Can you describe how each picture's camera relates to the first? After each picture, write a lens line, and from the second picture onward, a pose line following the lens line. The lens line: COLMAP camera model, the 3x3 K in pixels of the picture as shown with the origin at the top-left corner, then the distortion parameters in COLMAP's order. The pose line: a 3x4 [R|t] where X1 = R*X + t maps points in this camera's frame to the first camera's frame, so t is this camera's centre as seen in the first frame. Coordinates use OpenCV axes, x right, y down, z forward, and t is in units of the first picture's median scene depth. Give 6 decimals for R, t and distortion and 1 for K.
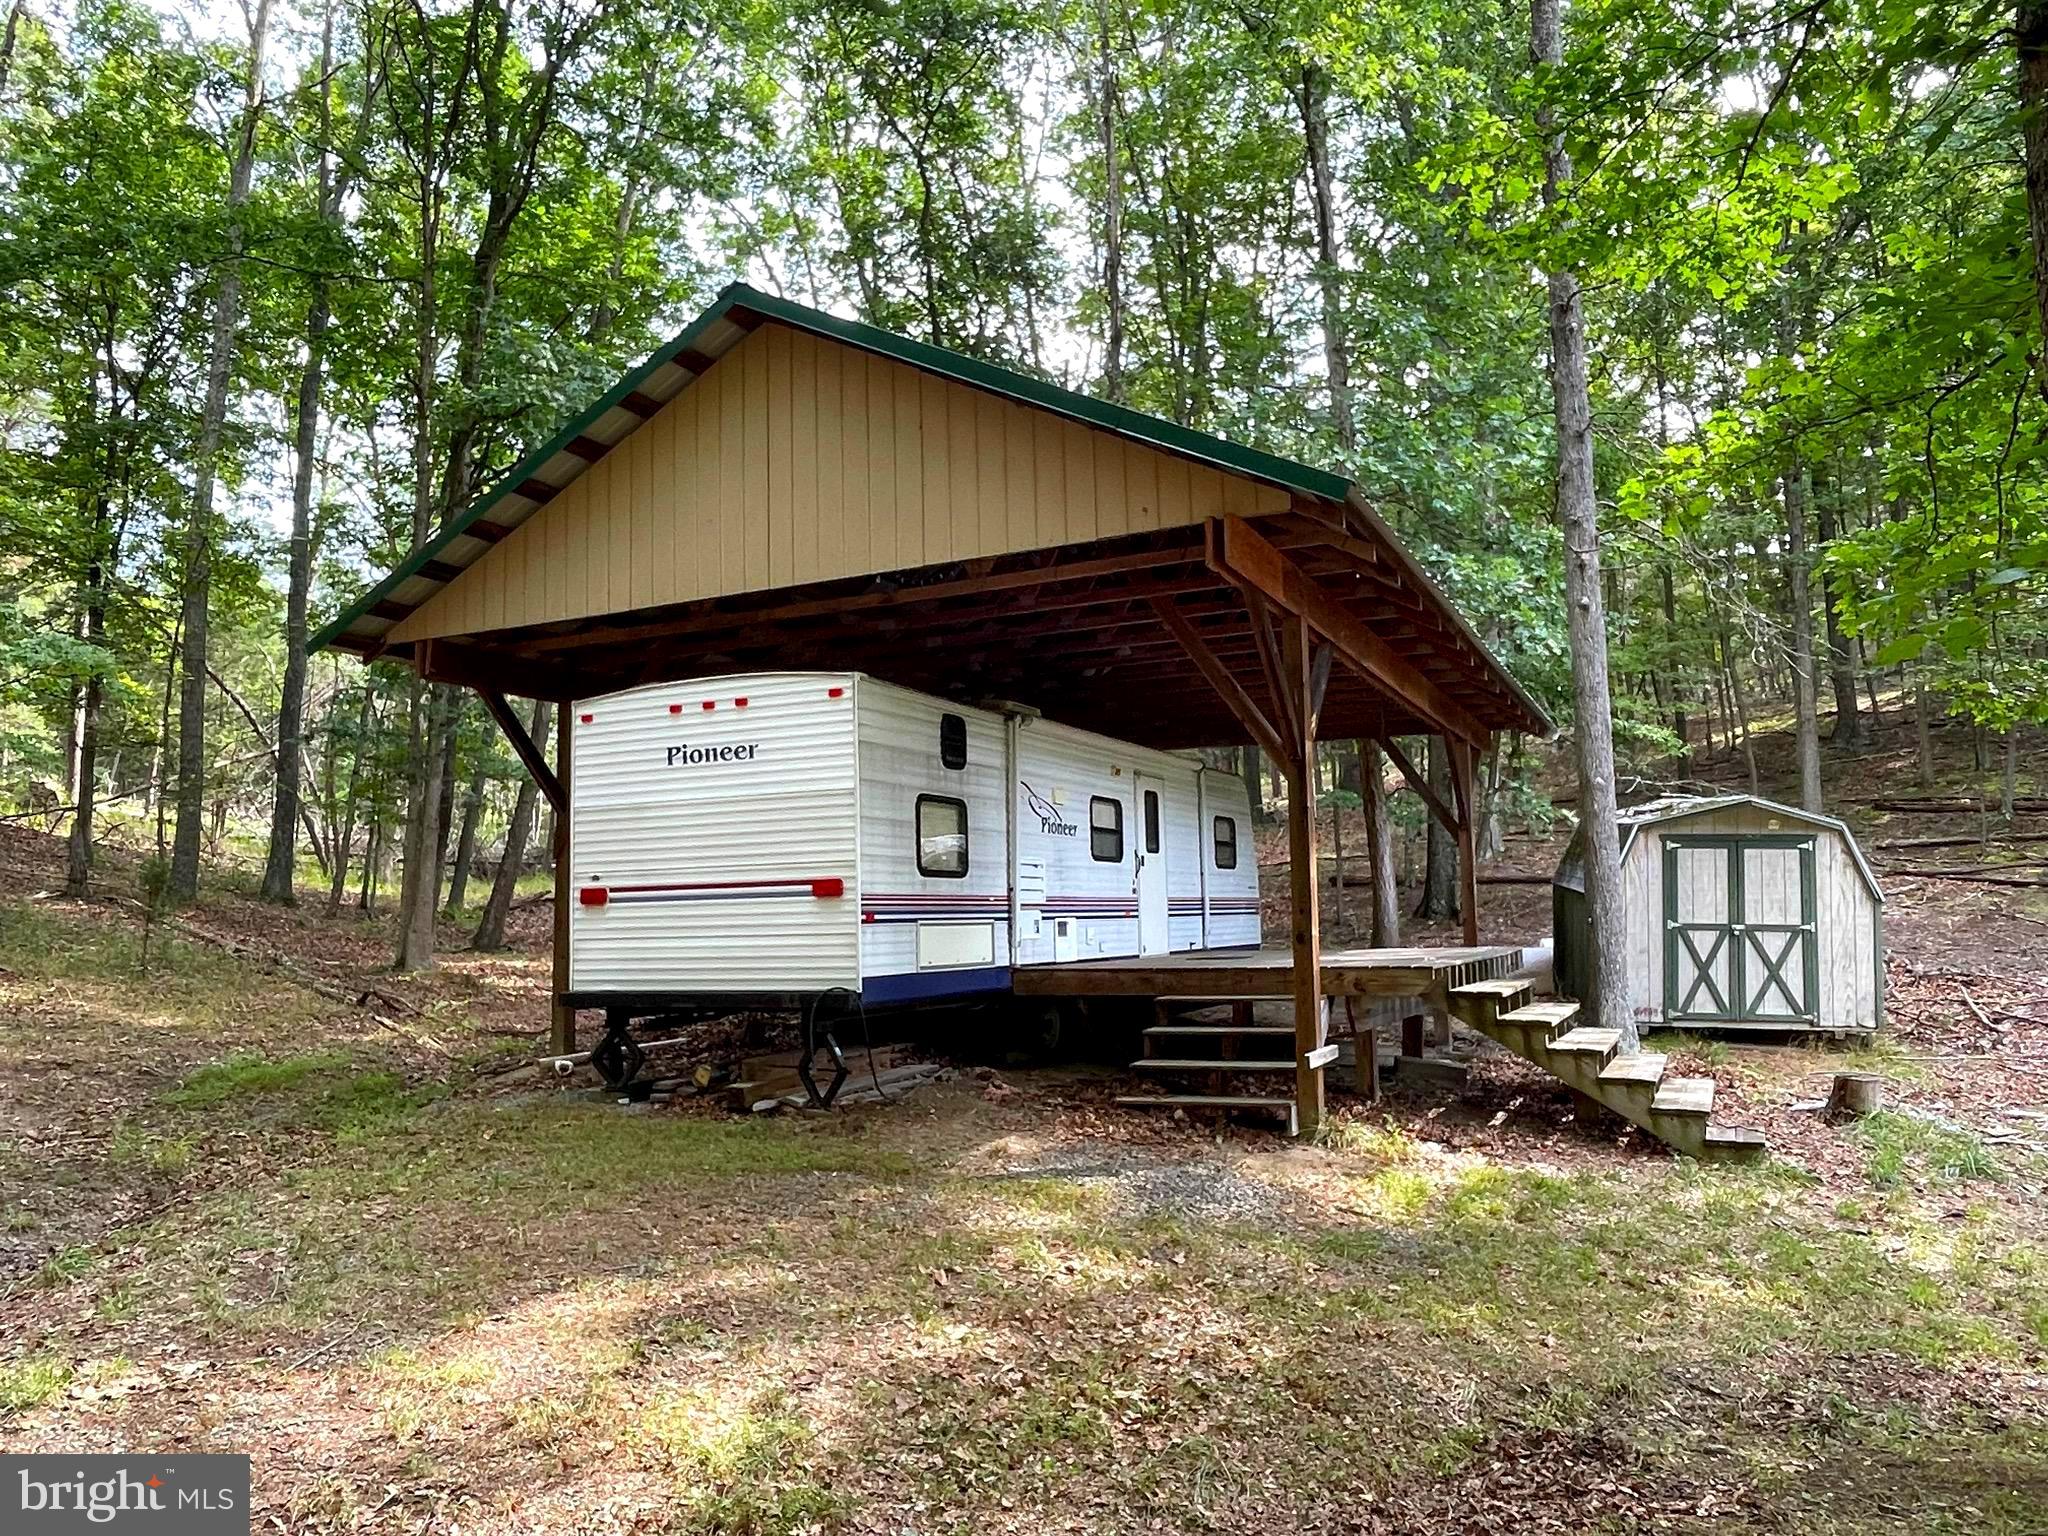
lens RADIAL K [[1491.0, 0, 1024.0], [0, 1491.0, 768.0], [0, 0, 1]] dist [-0.003991, -0.000548]
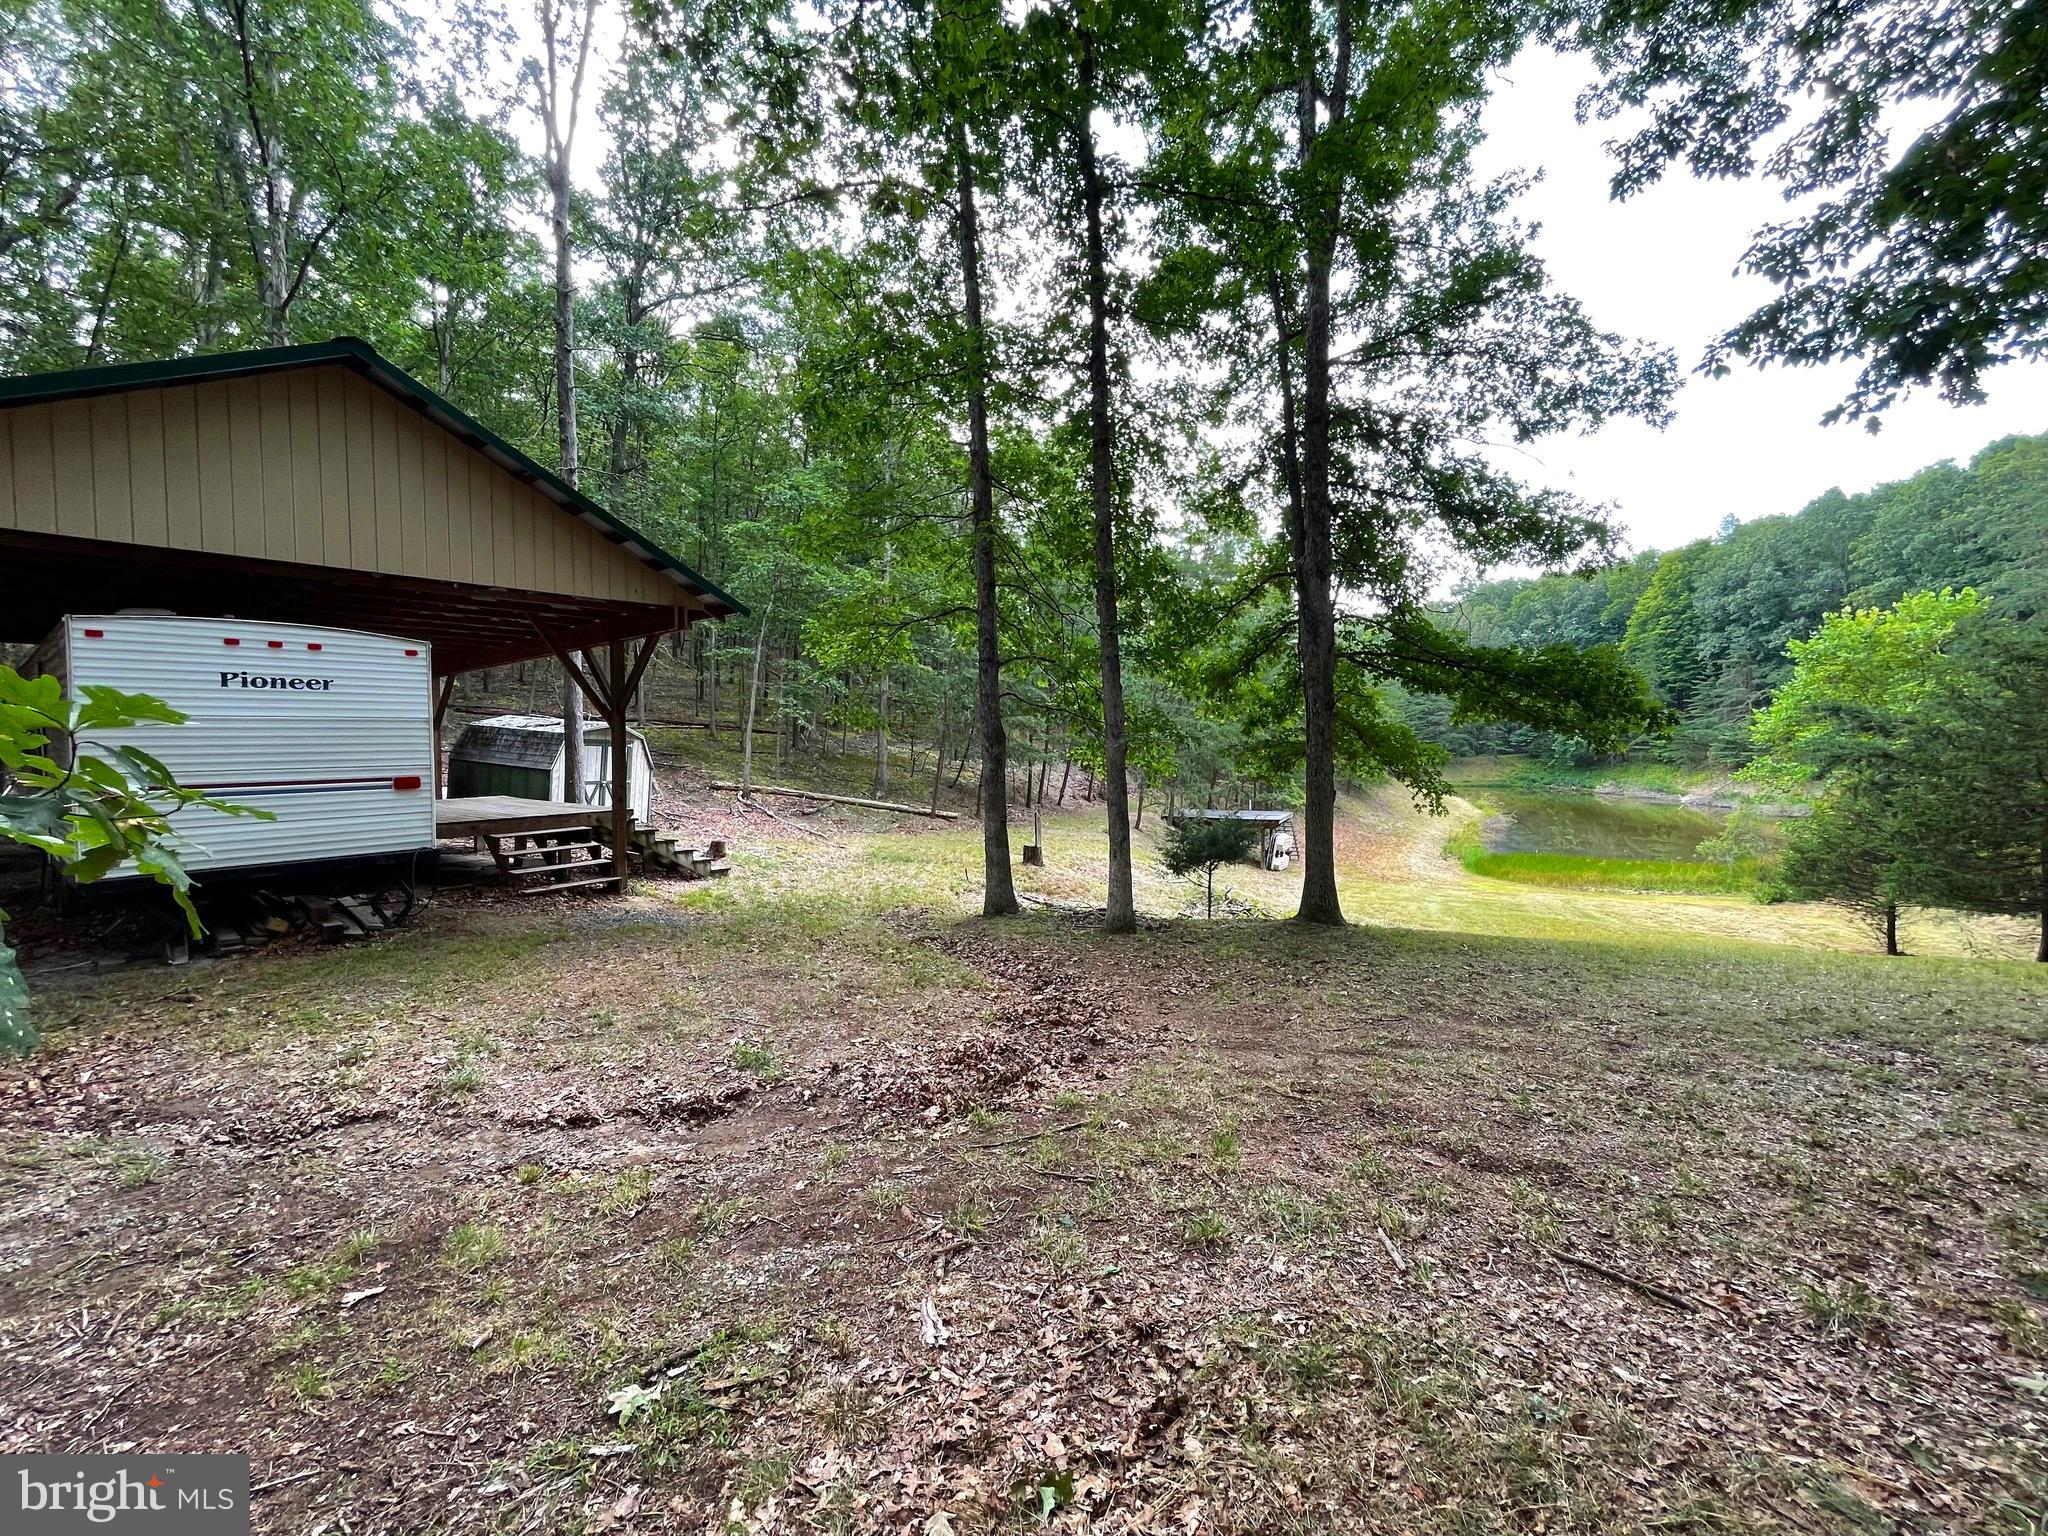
lens RADIAL K [[873.9, 0, 1024.0], [0, 873.9, 768.0], [0, 0, 1]] dist [-0.001312, 0.000055]
pose [[0.165033, -0.017201, 0.986138, -0.856870], [-0.094572, 0.994965, 0.033182, -0.022064], [-0.981743, -0.098737, 0.162576, 0.233337]]
